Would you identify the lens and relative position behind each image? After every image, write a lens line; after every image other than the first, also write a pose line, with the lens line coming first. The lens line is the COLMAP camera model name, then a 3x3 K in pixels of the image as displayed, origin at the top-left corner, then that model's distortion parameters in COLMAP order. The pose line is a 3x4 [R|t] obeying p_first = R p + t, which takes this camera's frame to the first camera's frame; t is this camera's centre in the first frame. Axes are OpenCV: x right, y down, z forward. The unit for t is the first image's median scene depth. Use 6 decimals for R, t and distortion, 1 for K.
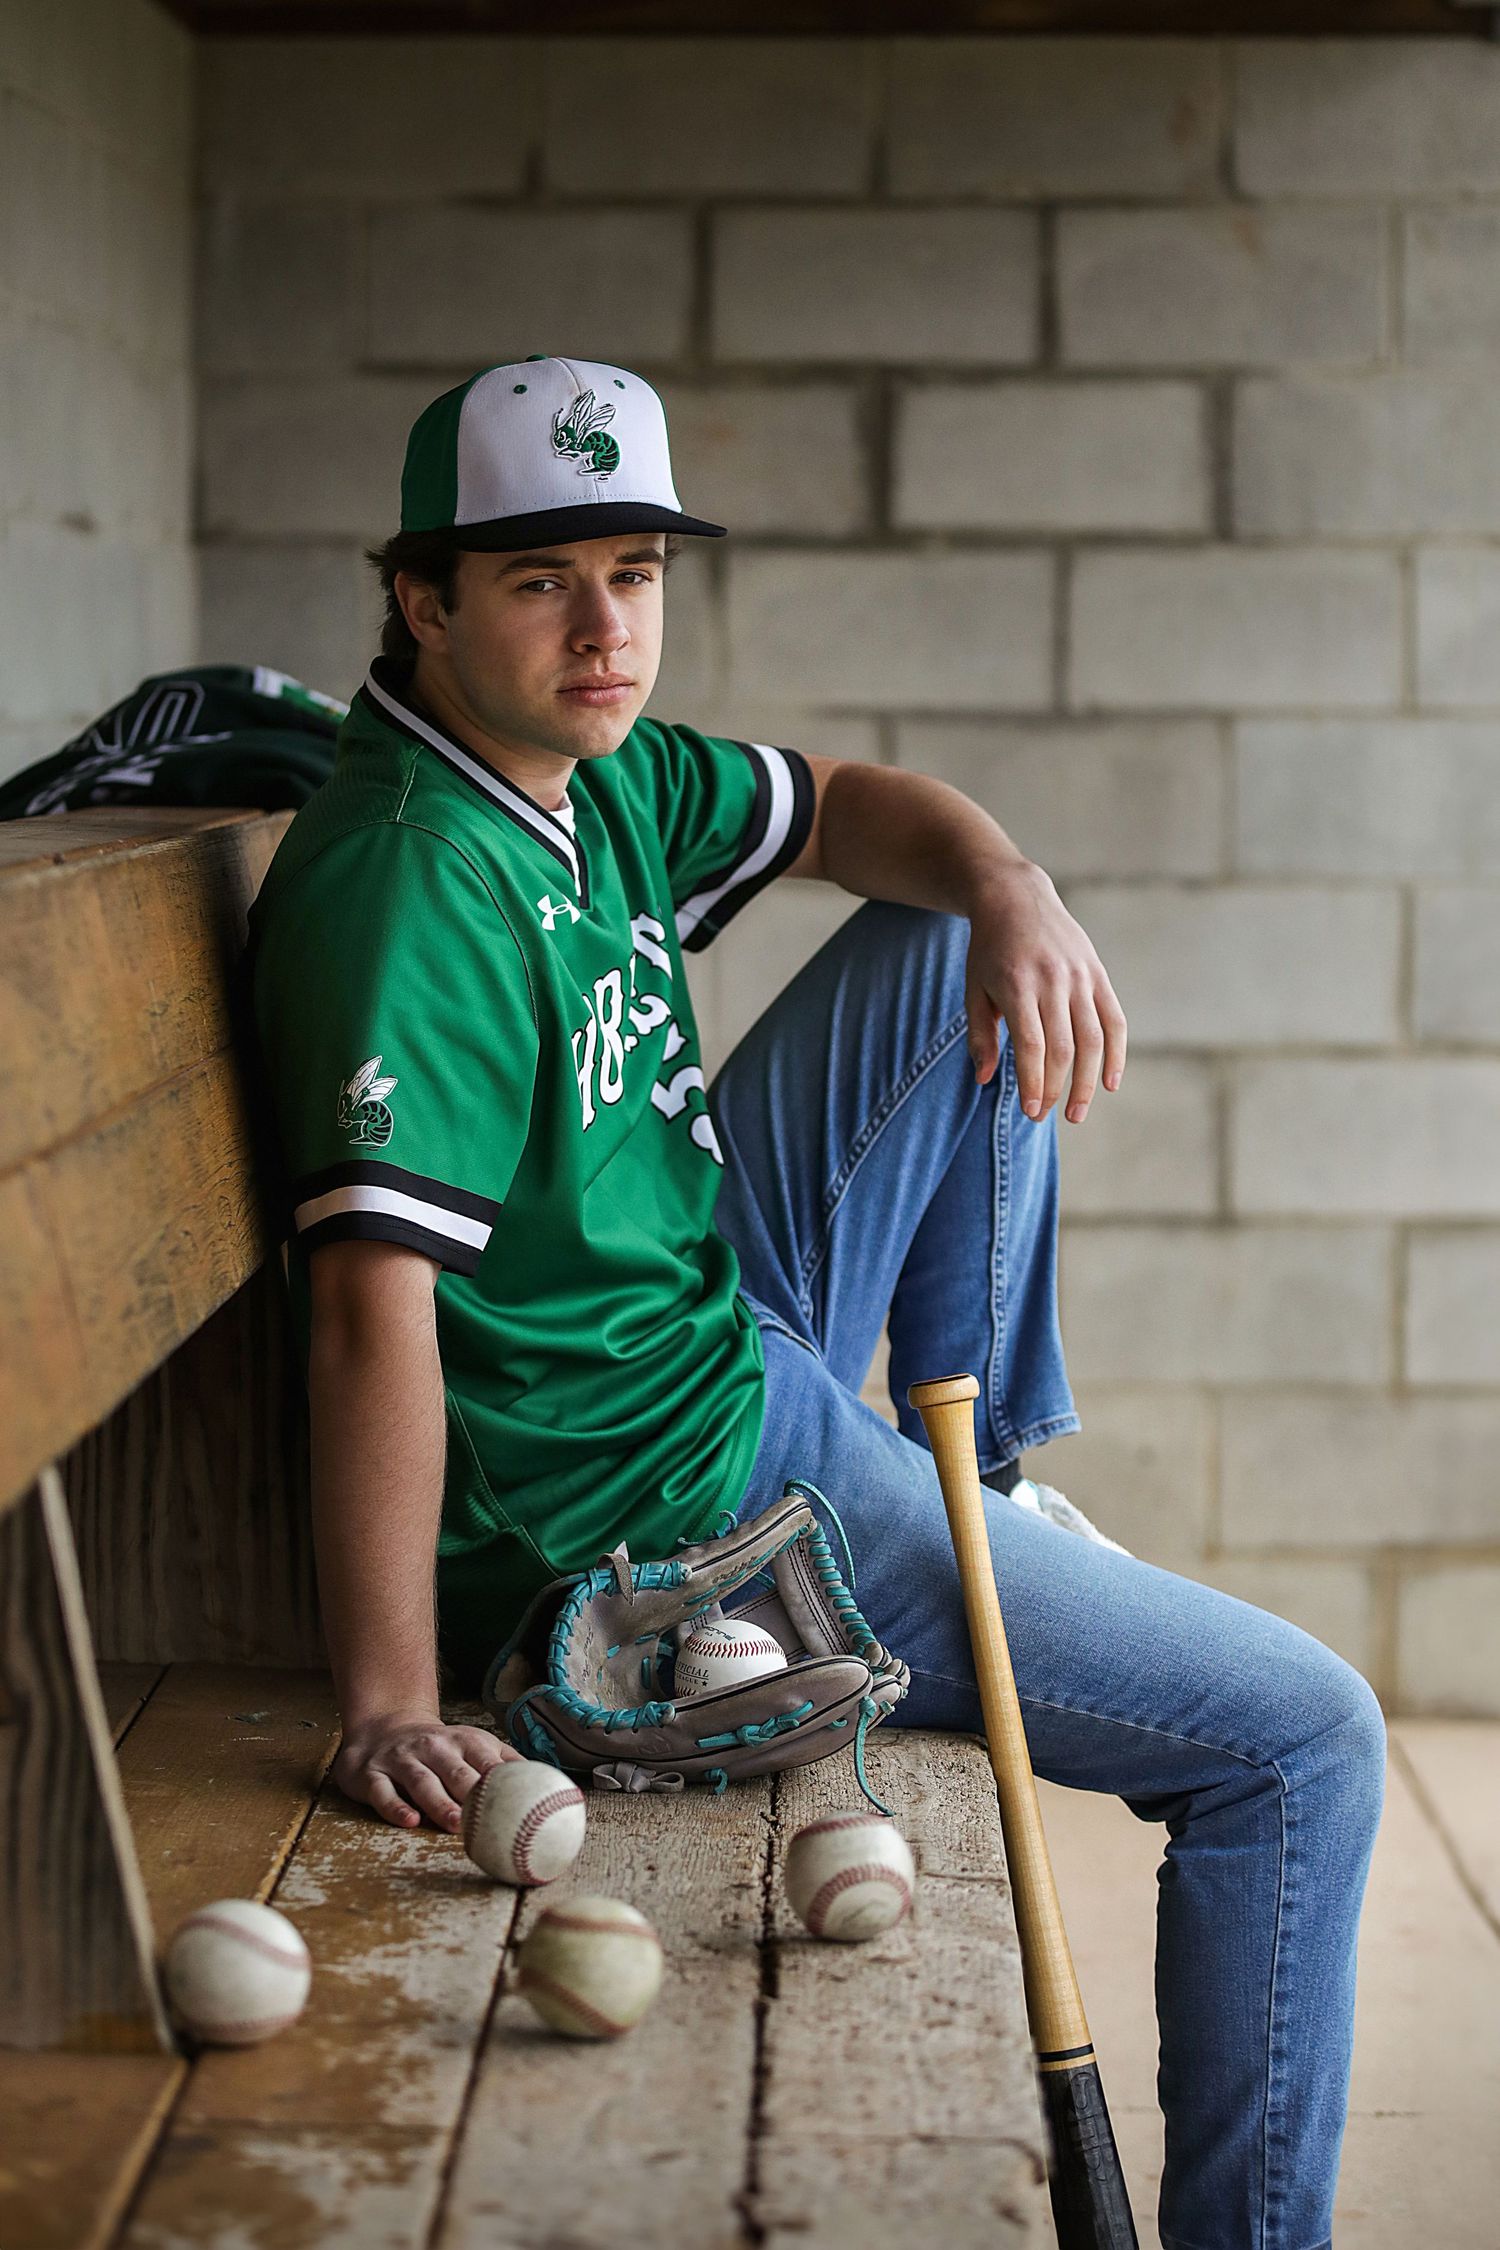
lens RADIAL K [[5567.2, 0, 757.9], [0, 5567.2, 1121.6], [0, 0, 1]] dist [-0.184572, 0.000000]
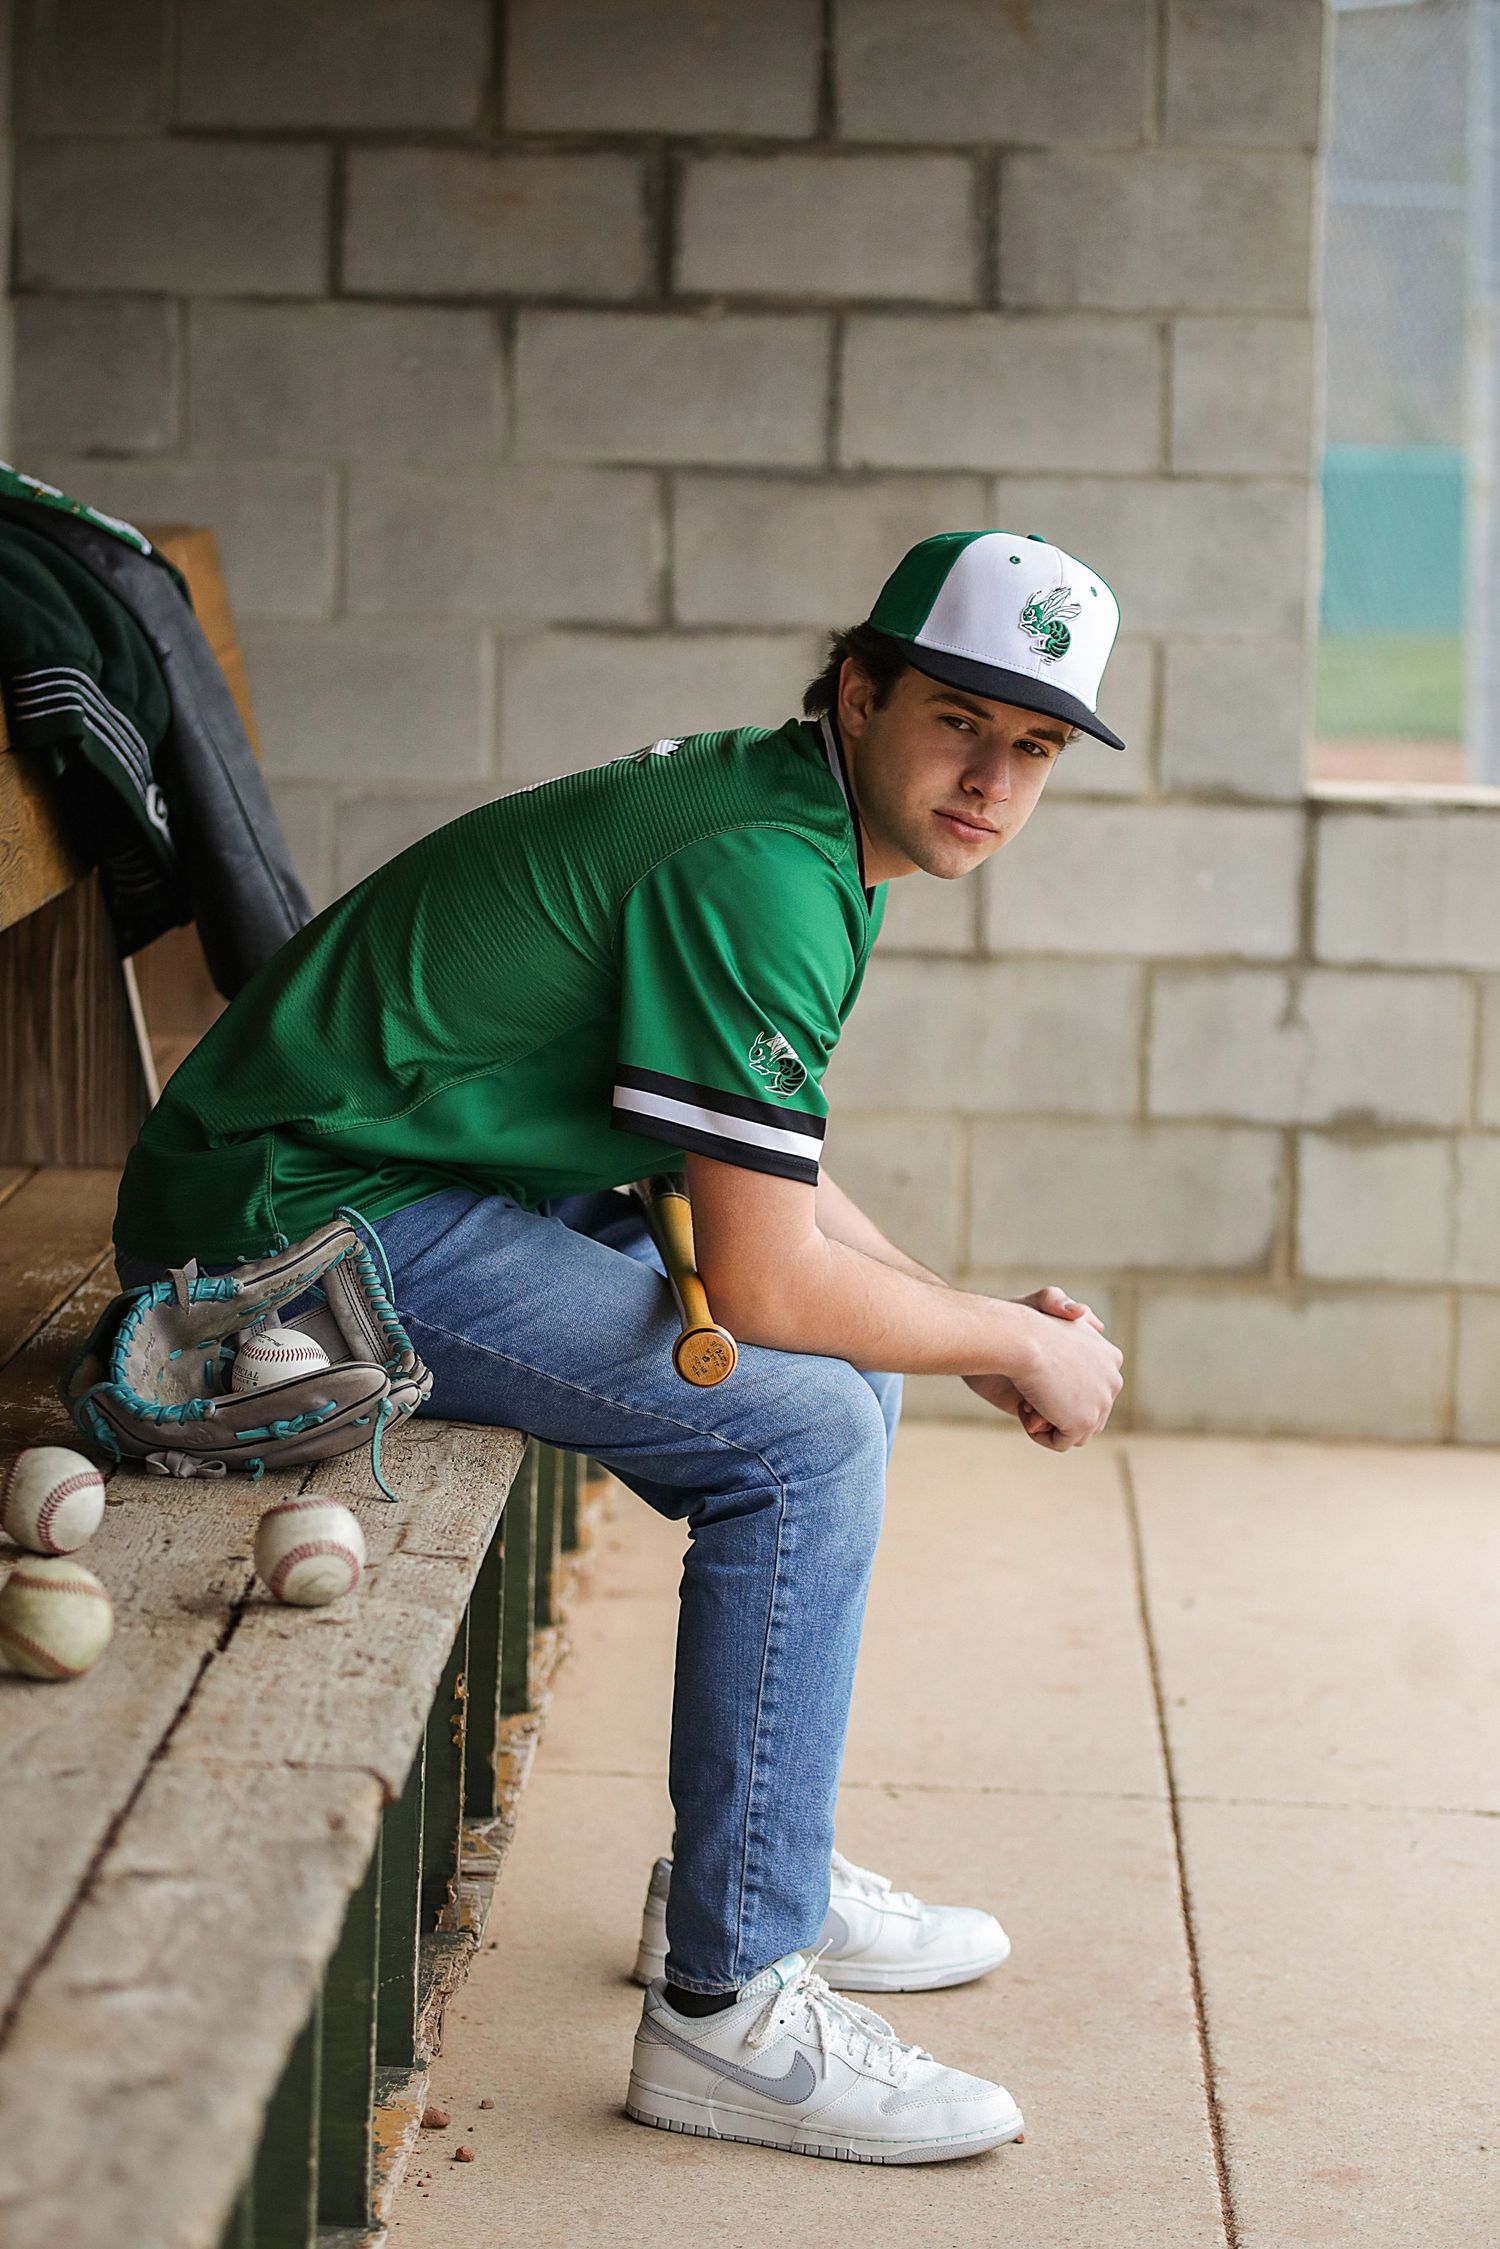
lens RADIAL K [[5564.7, 0, 742.7], [0, 5564.7, 1130.2], [0, 0, 1]] dist [-0.184572, 0.000000]
pose [[0.999808, 0.018128, 0.007398, 0.079203], [-0.018505, 0.998343, 0.054485, -0.014709], [-0.006398, -0.054612, 0.998487, -0.134886]]
